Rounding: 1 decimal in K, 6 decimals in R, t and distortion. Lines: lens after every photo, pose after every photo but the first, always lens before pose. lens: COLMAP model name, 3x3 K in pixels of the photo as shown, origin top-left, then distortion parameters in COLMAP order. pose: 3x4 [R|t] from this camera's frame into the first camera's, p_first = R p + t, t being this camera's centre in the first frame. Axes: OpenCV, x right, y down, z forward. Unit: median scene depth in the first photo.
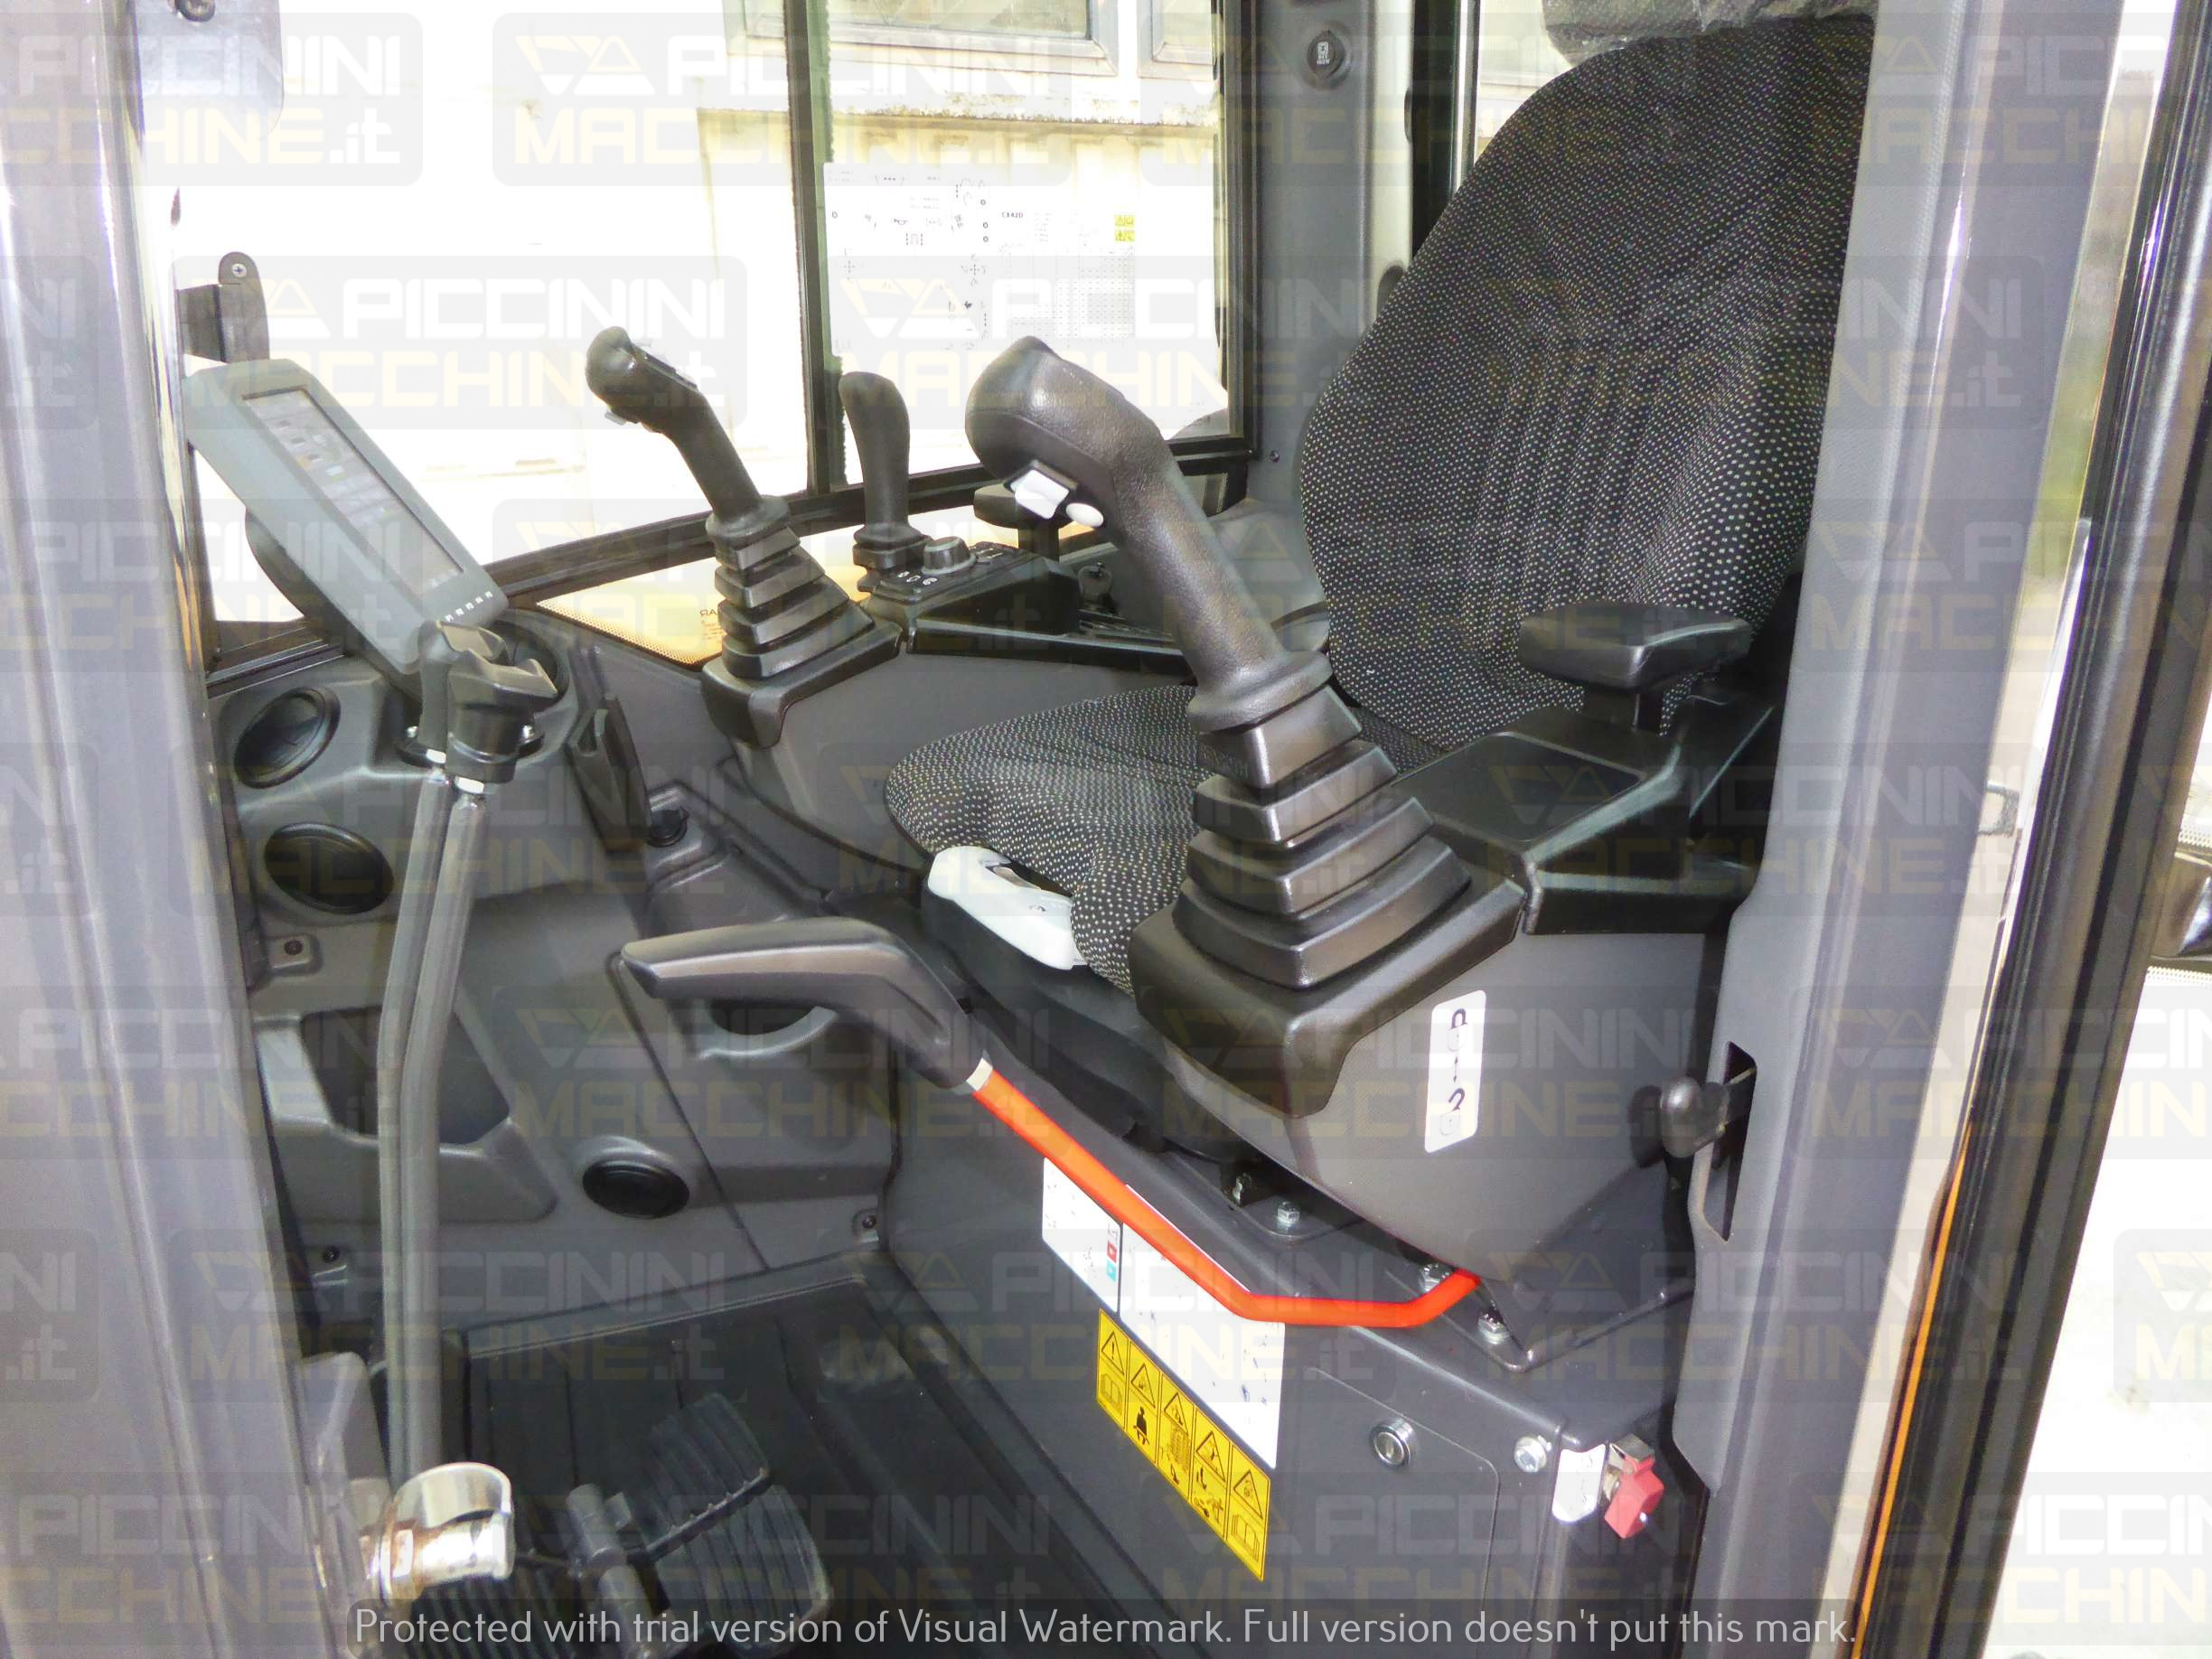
lens RADIAL K [[1574.2, 0, 1106.0], [0, 1574.2, 829.5], [0, 0, 1]] dist [-0.005619, -0.001009]
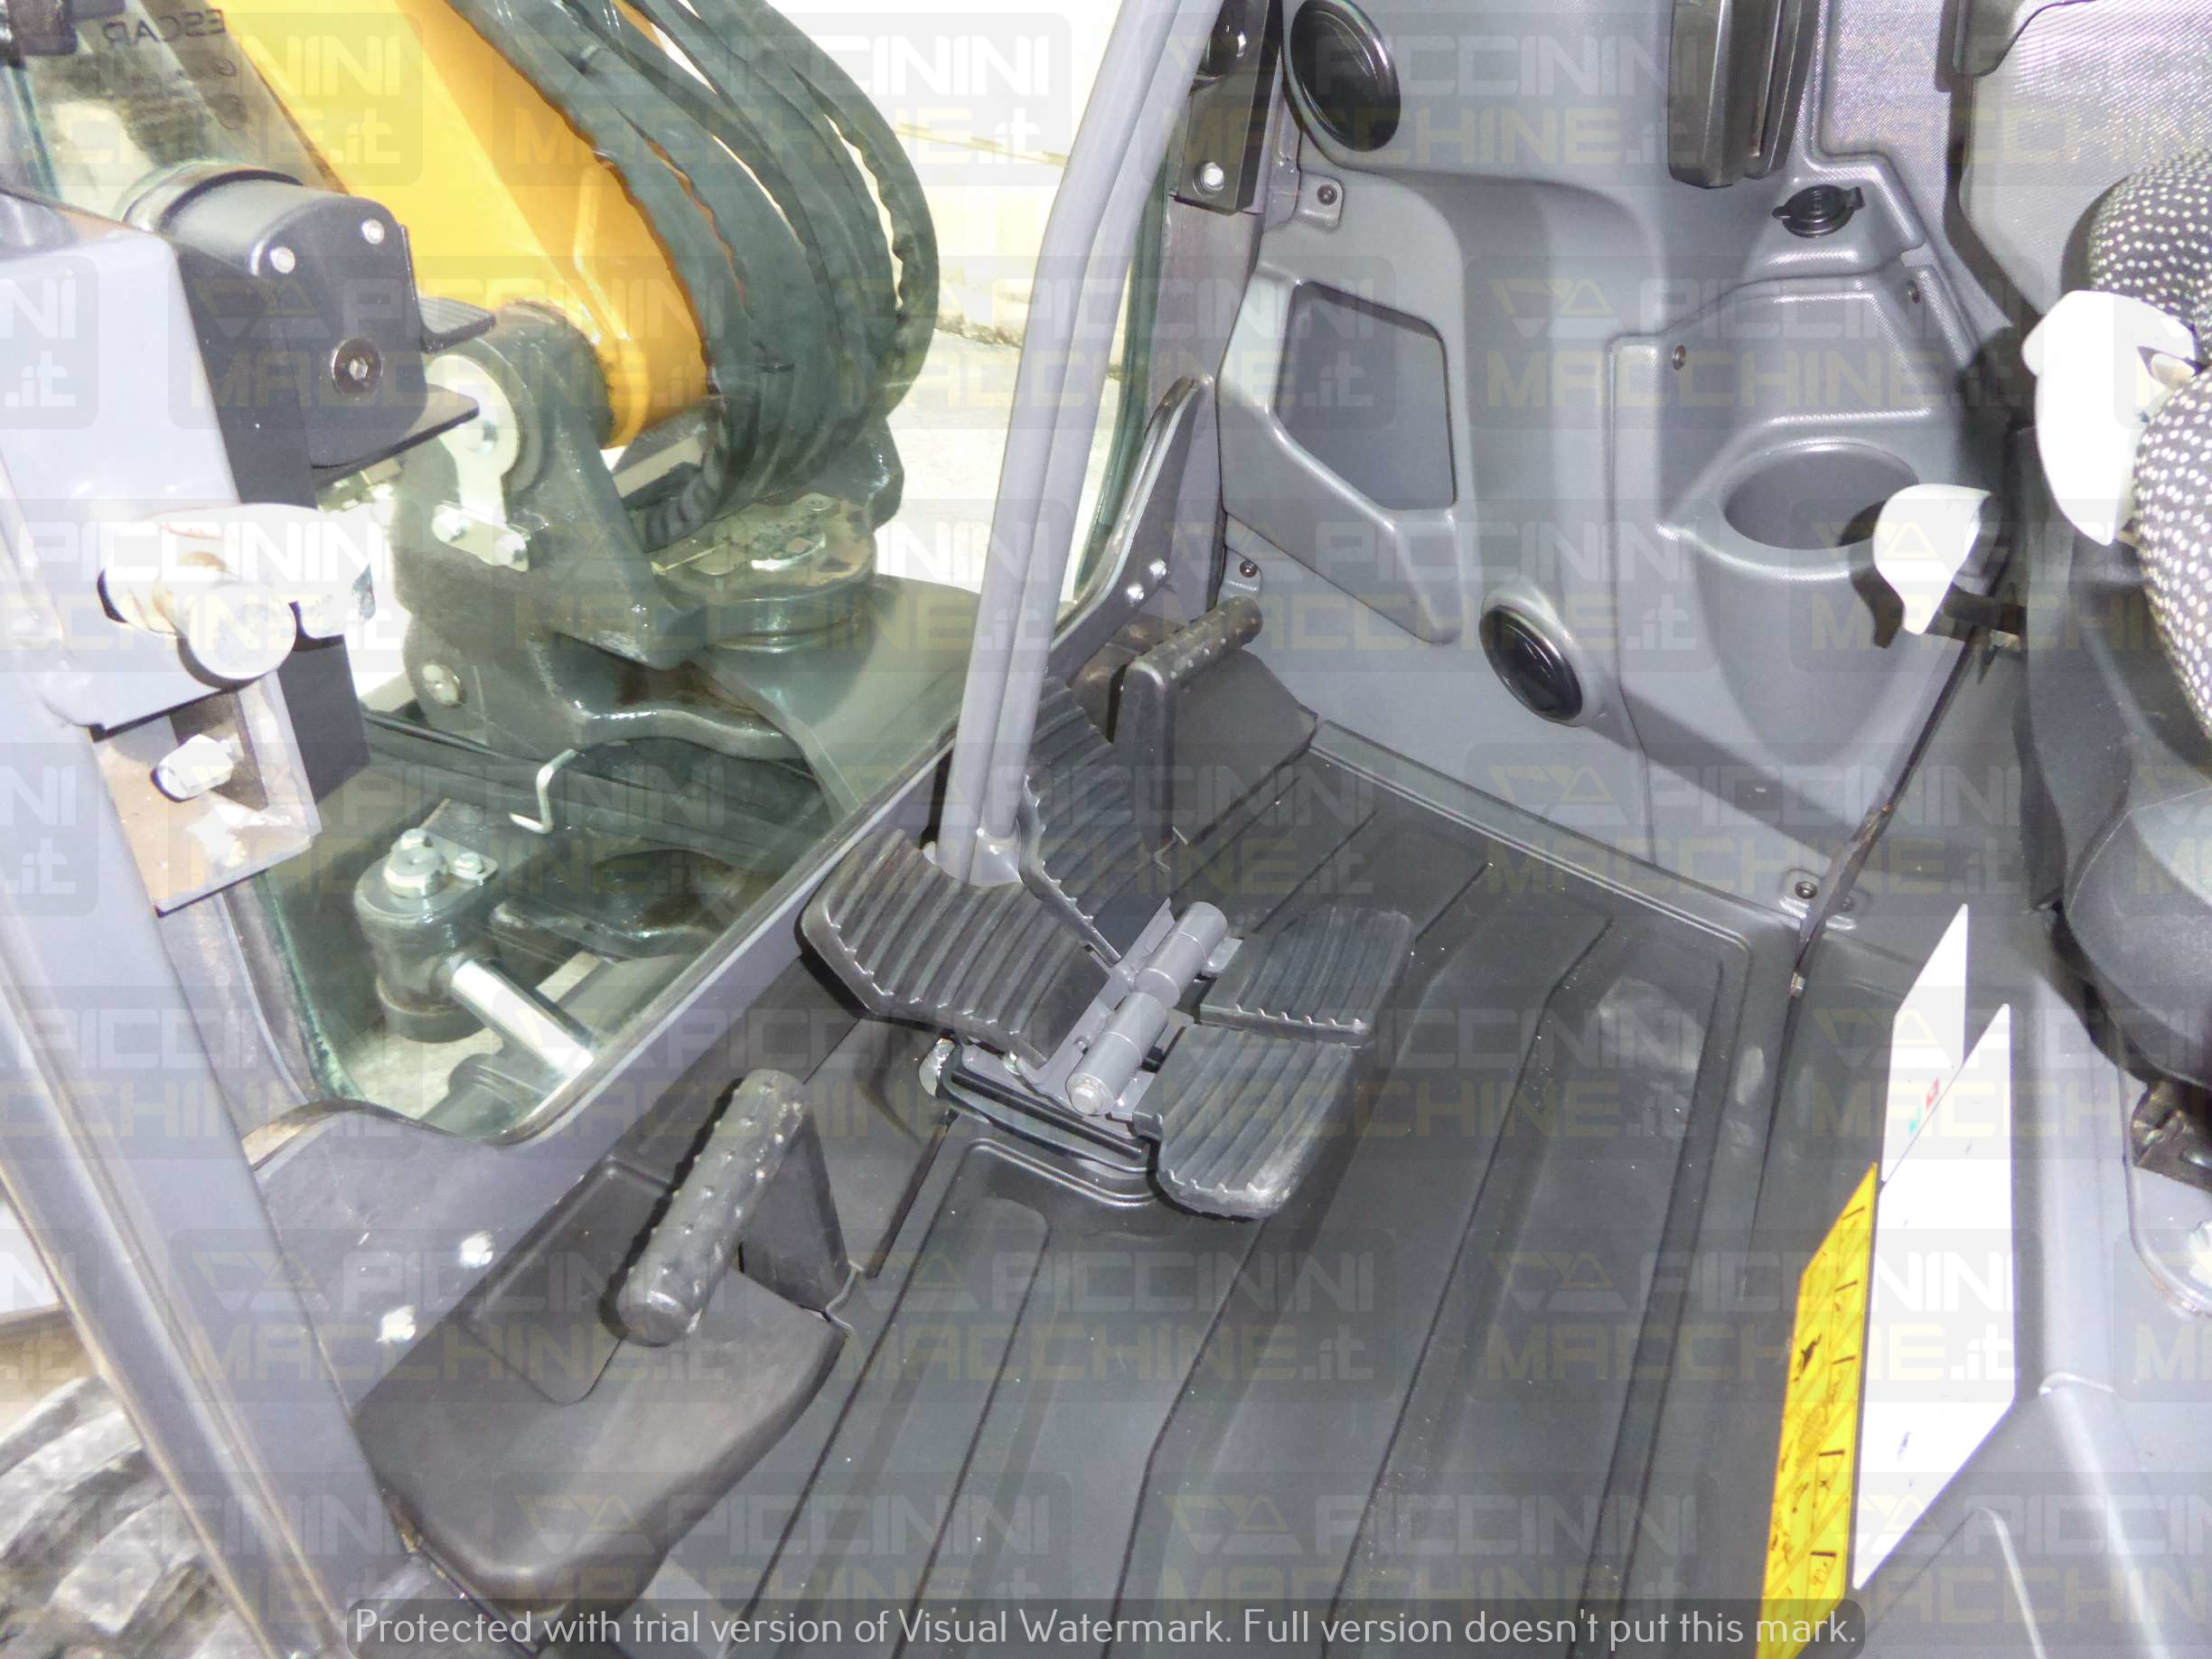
lens RADIAL K [[1574.2, 0, 1106.0], [0, 1574.2, 829.5], [0, 0, 1]] dist [-0.005619, -0.001009]
pose [[0.558593, 0.541708, -0.628113, 0.119399], [-0.345933, 0.840419, 0.417164, 0.050571], [0.753859, -0.015740, 0.656847, 0.361978]]
